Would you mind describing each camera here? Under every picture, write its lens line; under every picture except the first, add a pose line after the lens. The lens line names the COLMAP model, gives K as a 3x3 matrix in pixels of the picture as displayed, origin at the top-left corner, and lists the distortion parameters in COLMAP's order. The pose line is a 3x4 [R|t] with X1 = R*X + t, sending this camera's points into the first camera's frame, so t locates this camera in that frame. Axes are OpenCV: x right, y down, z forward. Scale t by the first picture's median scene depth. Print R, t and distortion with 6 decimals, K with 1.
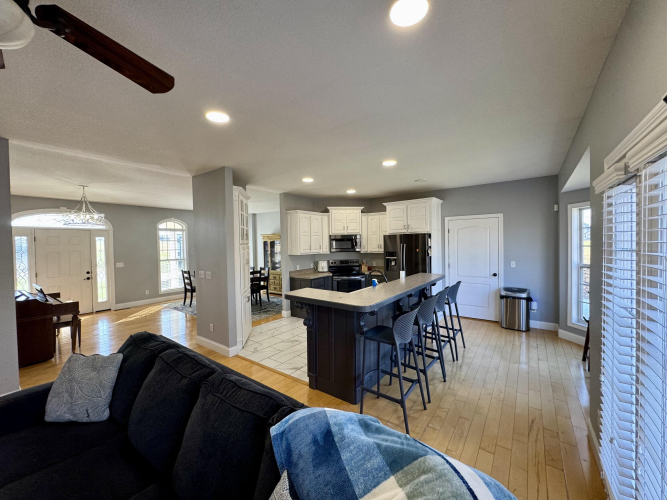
lens RADIAL K [[263.1, 0, 333.5], [0, 263.1, 247.4], [0, 0, 1]] dist [-0.008008, 0.000021]
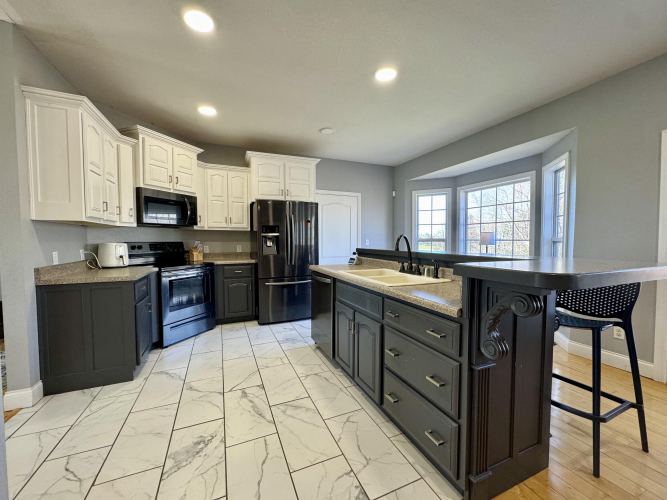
lens RADIAL K [[263.1, 0, 333.5], [0, 263.1, 247.4], [0, 0, 1]] dist [-0.008008, 0.000021]
pose [[0.502521, -0.013069, 0.864466, -0.272996], [0.005211, 0.999913, 0.012087, 0.063439], [-0.864549, -0.001569, 0.502546, 0.513021]]
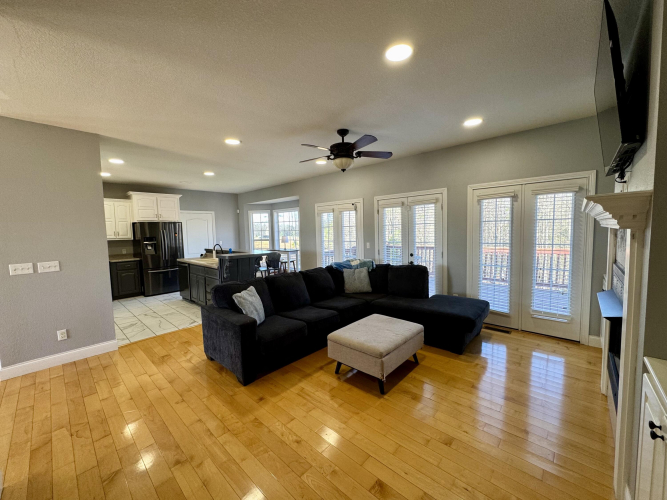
lens RADIAL K [[263.1, 0, 333.5], [0, 263.1, 247.4], [0, 0, 1]] dist [-0.008008, 0.000021]
pose [[0.103418, -0.059510, 0.992856, -0.802291], [0.031699, 0.997899, 0.056510, 0.021154], [-0.994133, 0.025629, 0.105087, 0.094129]]
